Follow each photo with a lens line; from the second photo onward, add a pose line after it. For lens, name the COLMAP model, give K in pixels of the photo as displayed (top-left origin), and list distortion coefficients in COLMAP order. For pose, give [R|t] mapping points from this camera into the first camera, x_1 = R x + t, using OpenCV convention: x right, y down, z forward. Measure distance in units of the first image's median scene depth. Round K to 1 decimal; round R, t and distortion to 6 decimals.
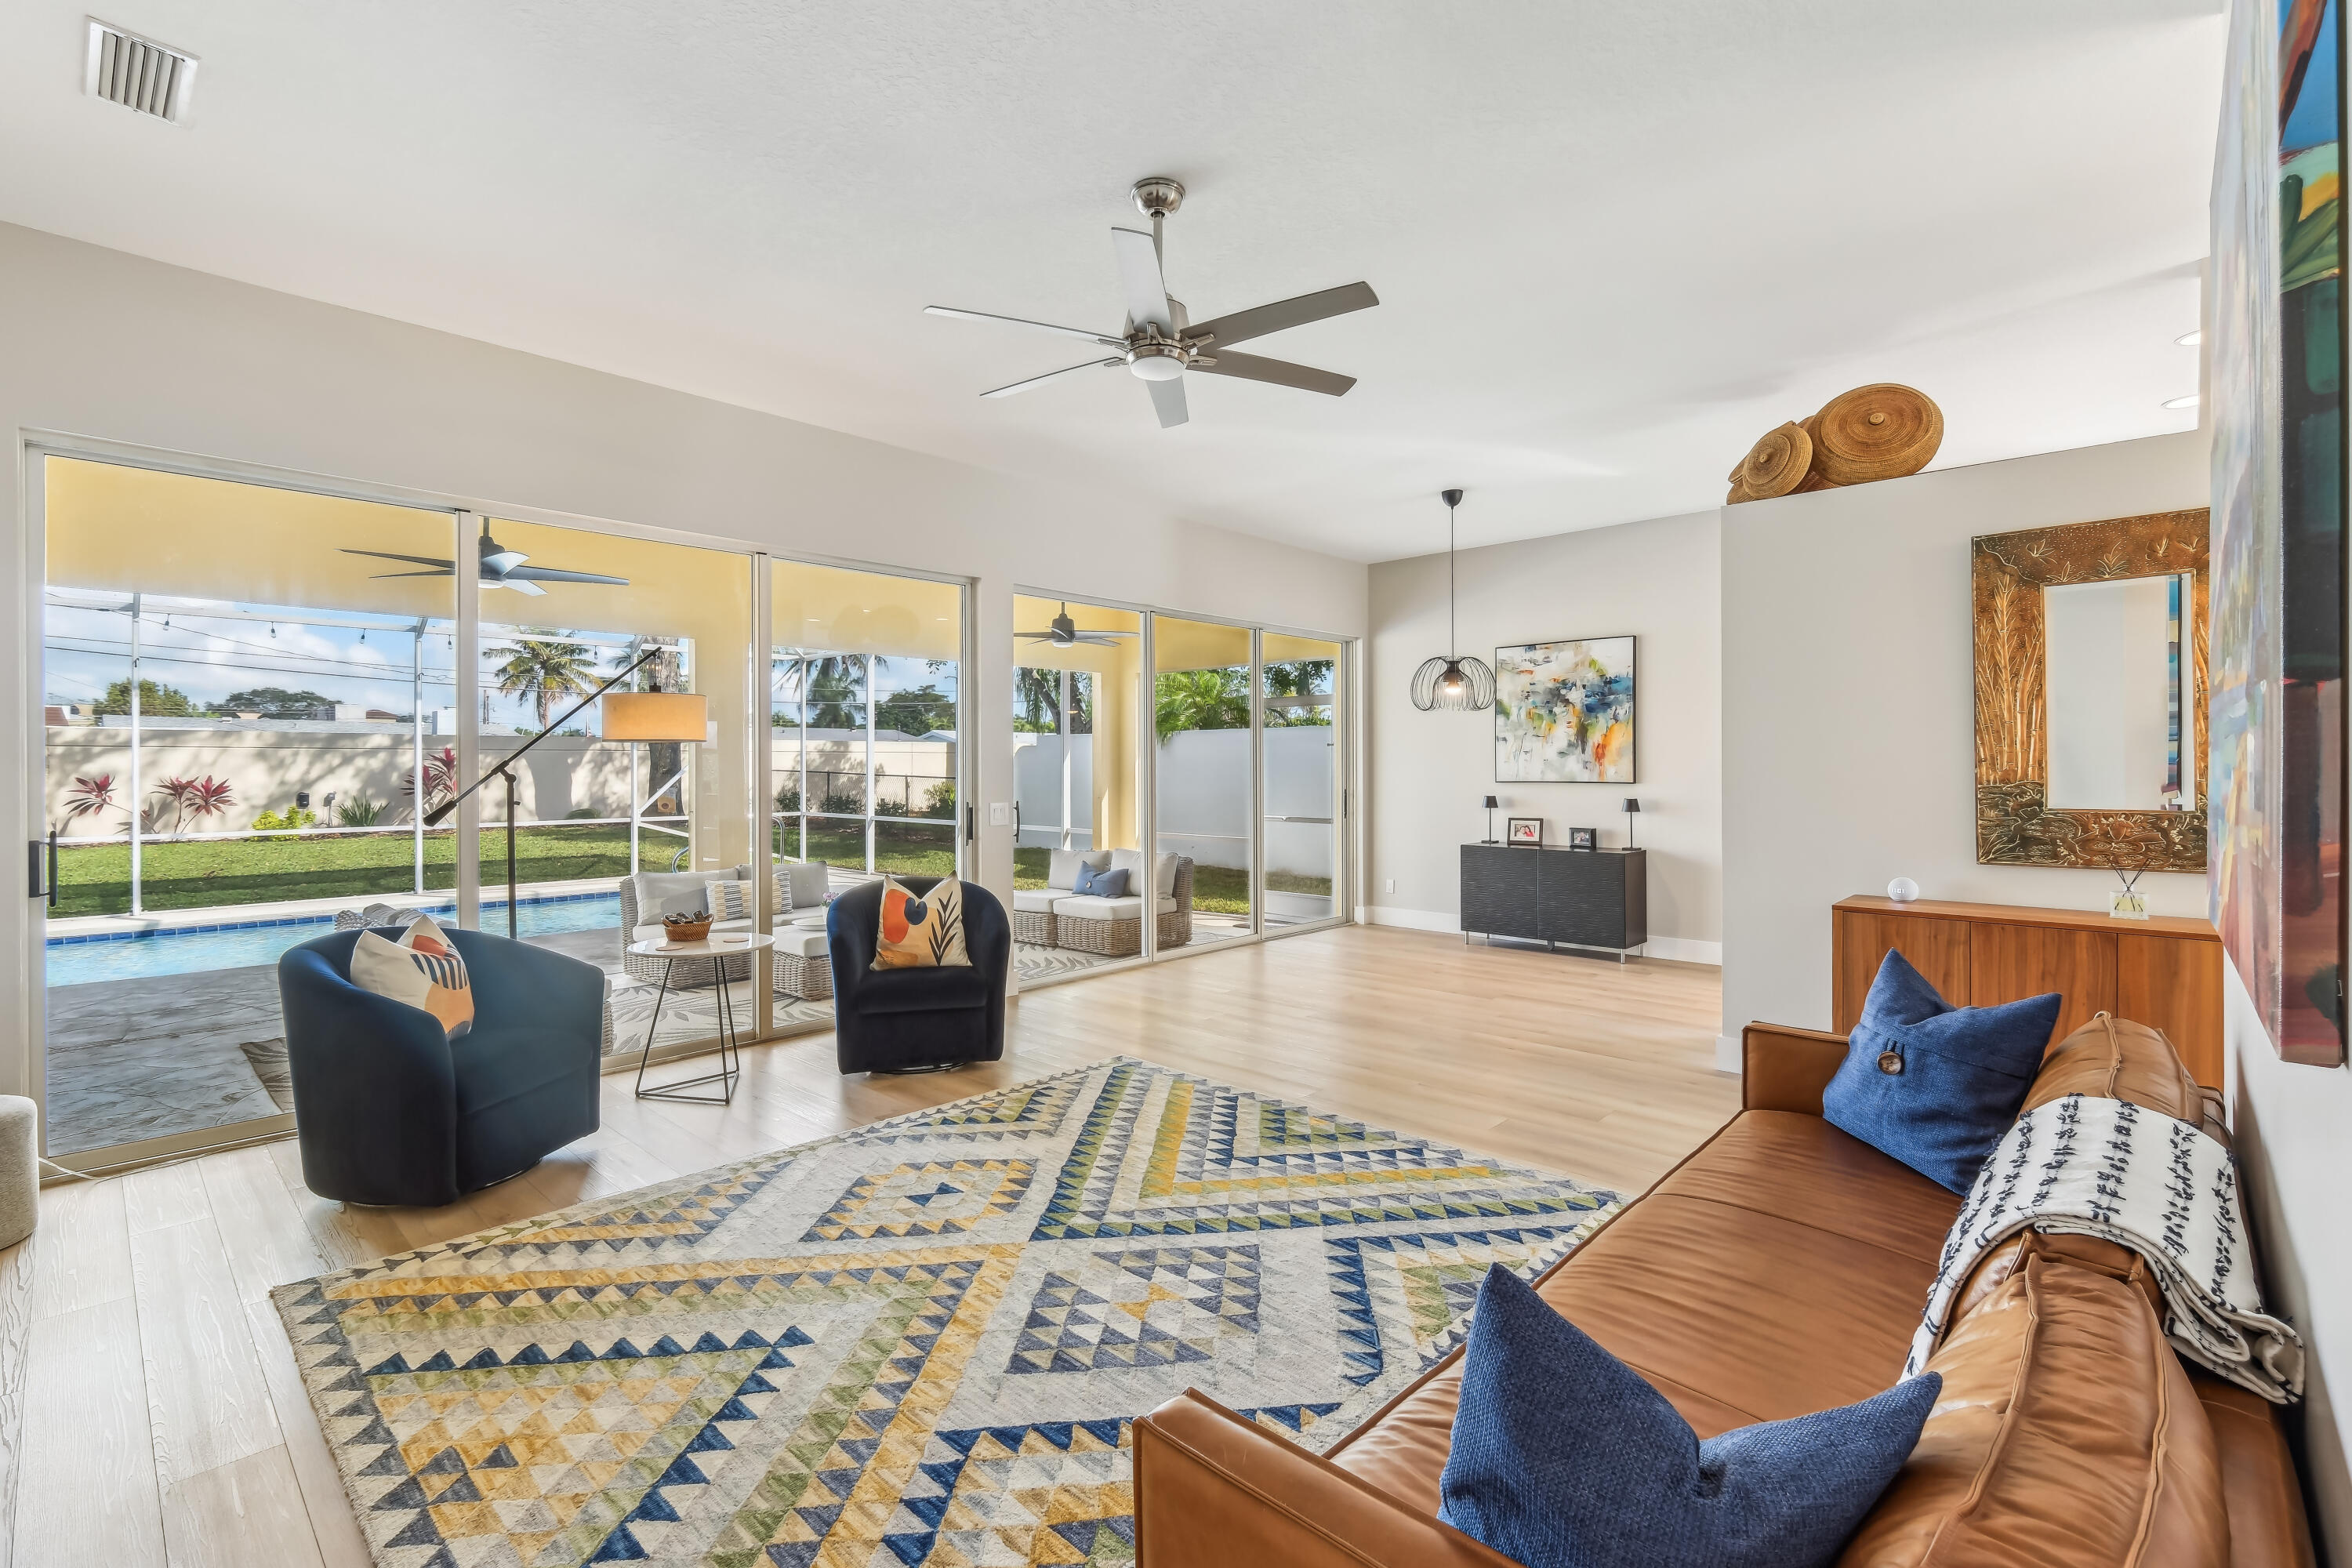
lens RADIAL K [[1038.8, 0, 1178.3], [0, 1038.8, 755.3], [0, 0, 1]] dist [-0.004468, -0.000785]
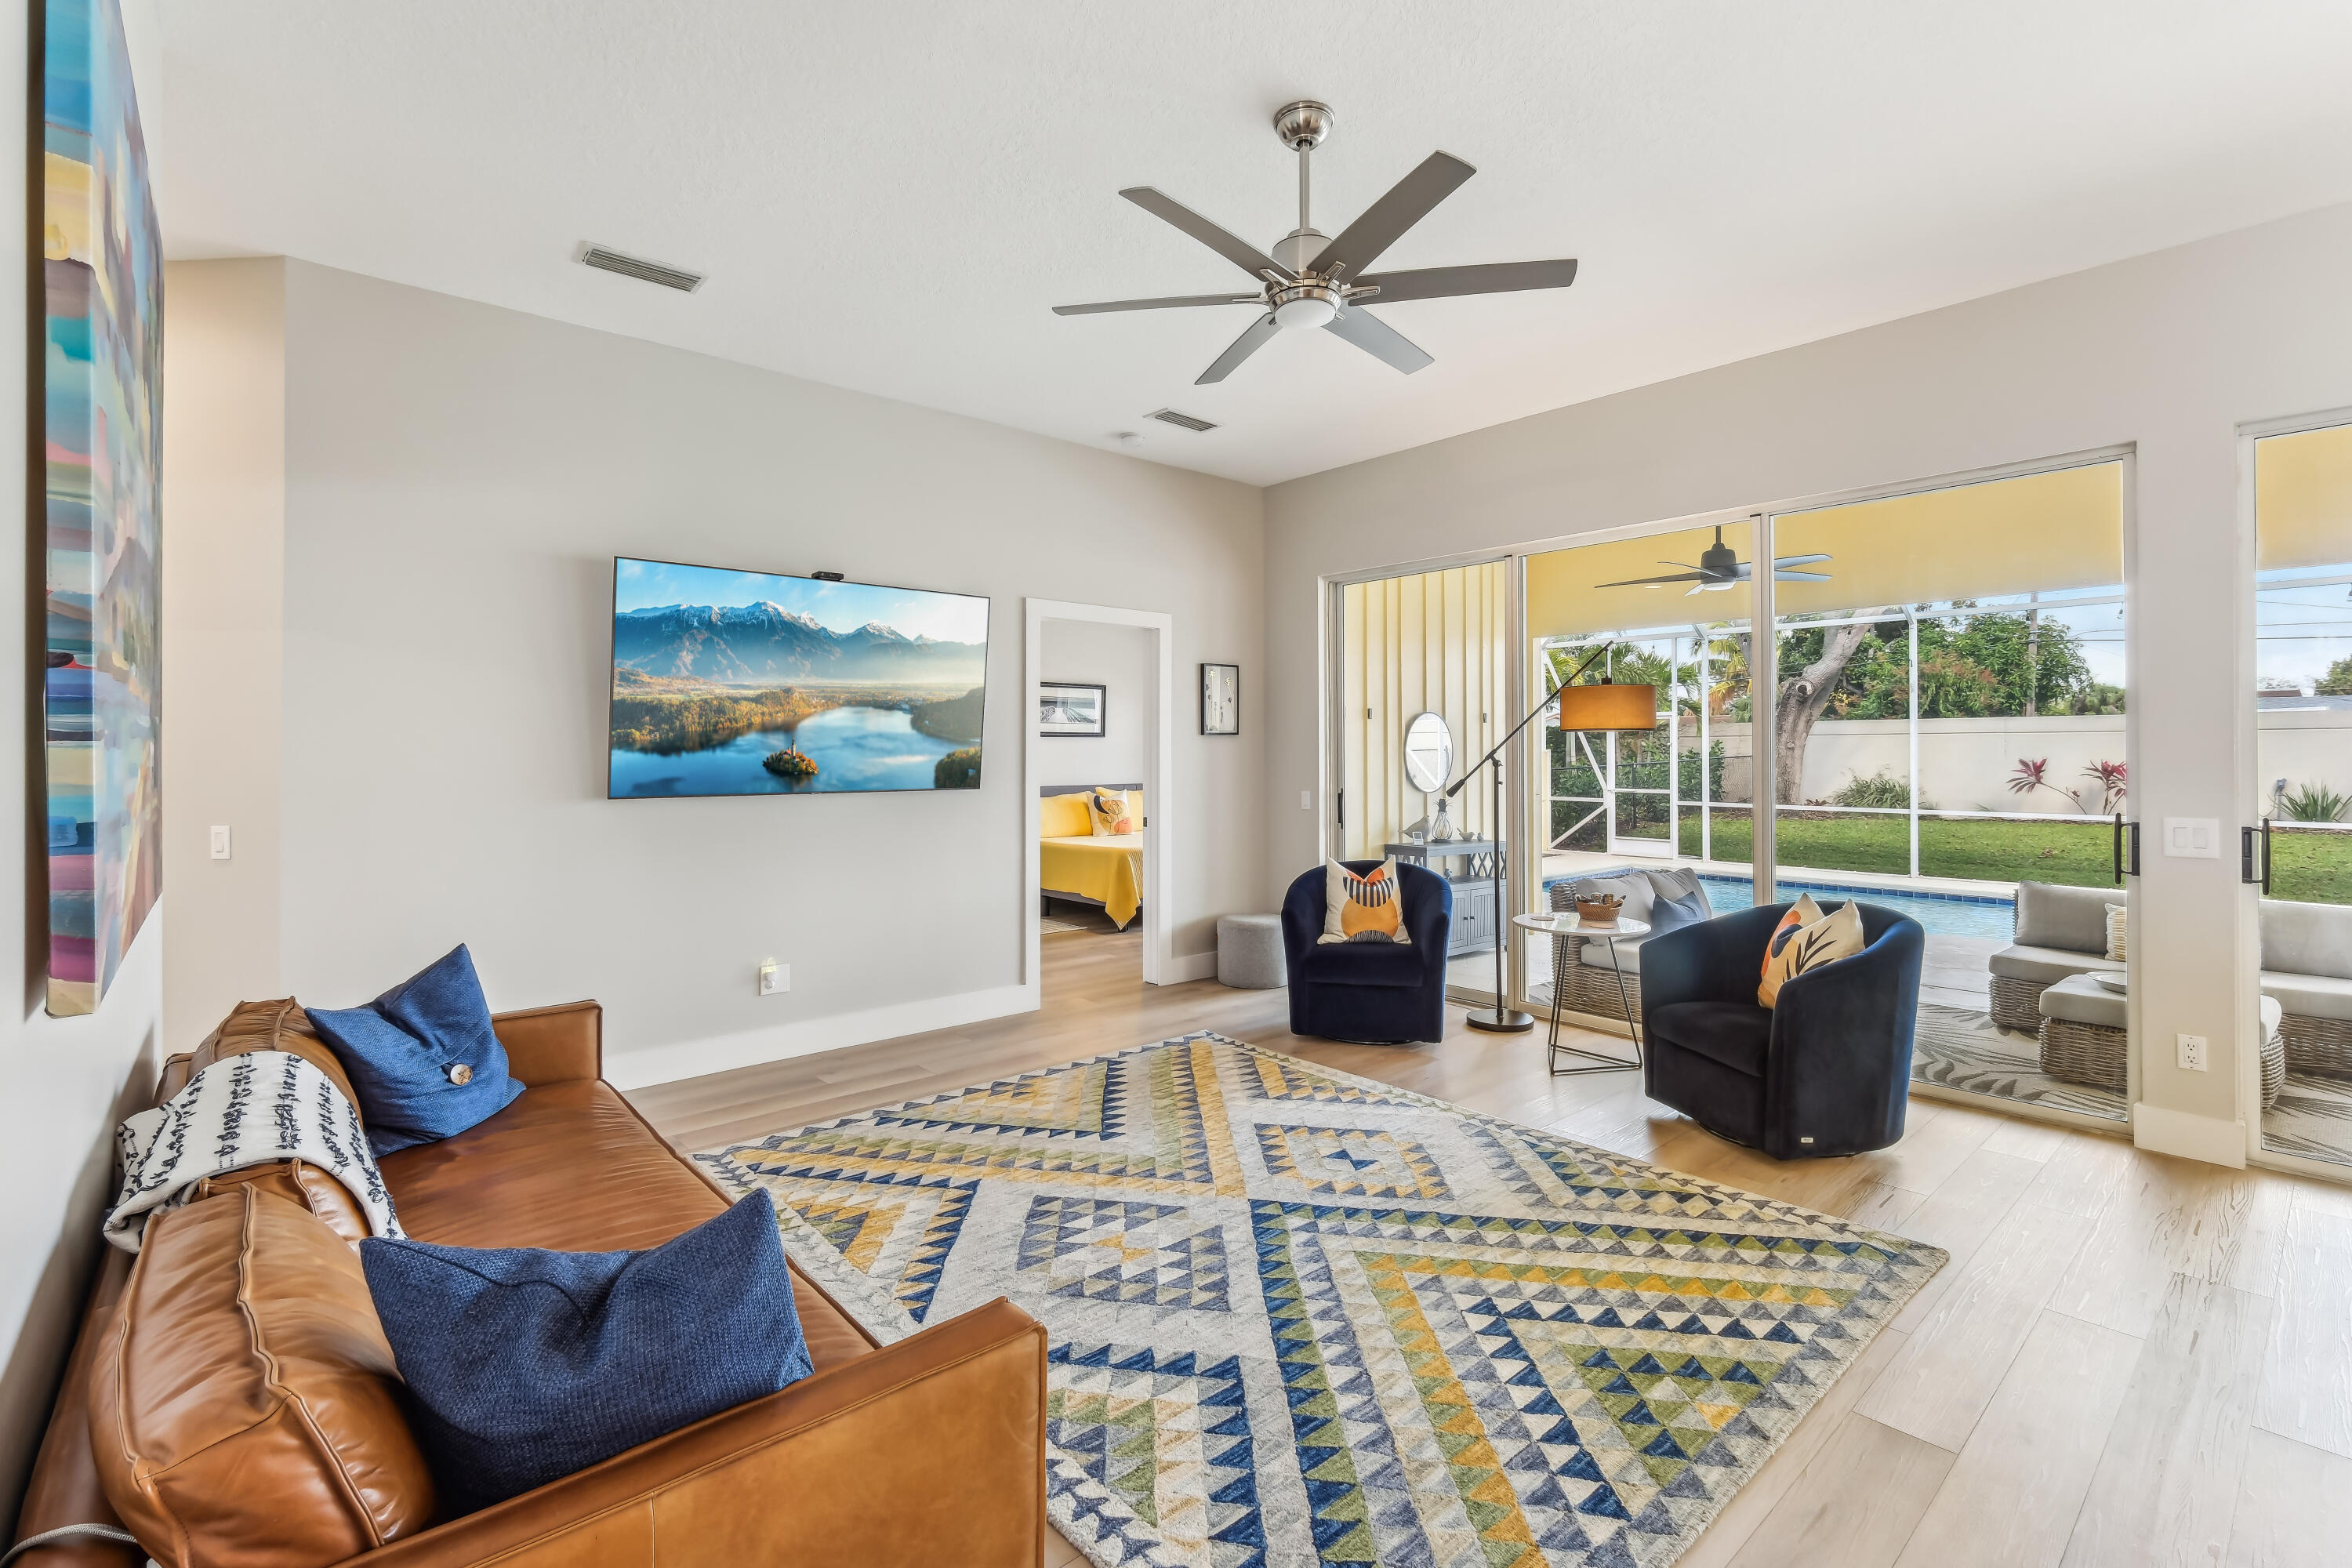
lens RADIAL K [[1042.5, 0, 1177.9], [0, 1042.5, 748.8], [0, 0, 1]] dist [-0.003742, -0.000764]
pose [[-0.088116, 0.000449, -0.996110, 0.825482], [0.010617, 0.999944, -0.000488, 0.000896], [0.996054, -0.010619, -0.088116, 0.904222]]
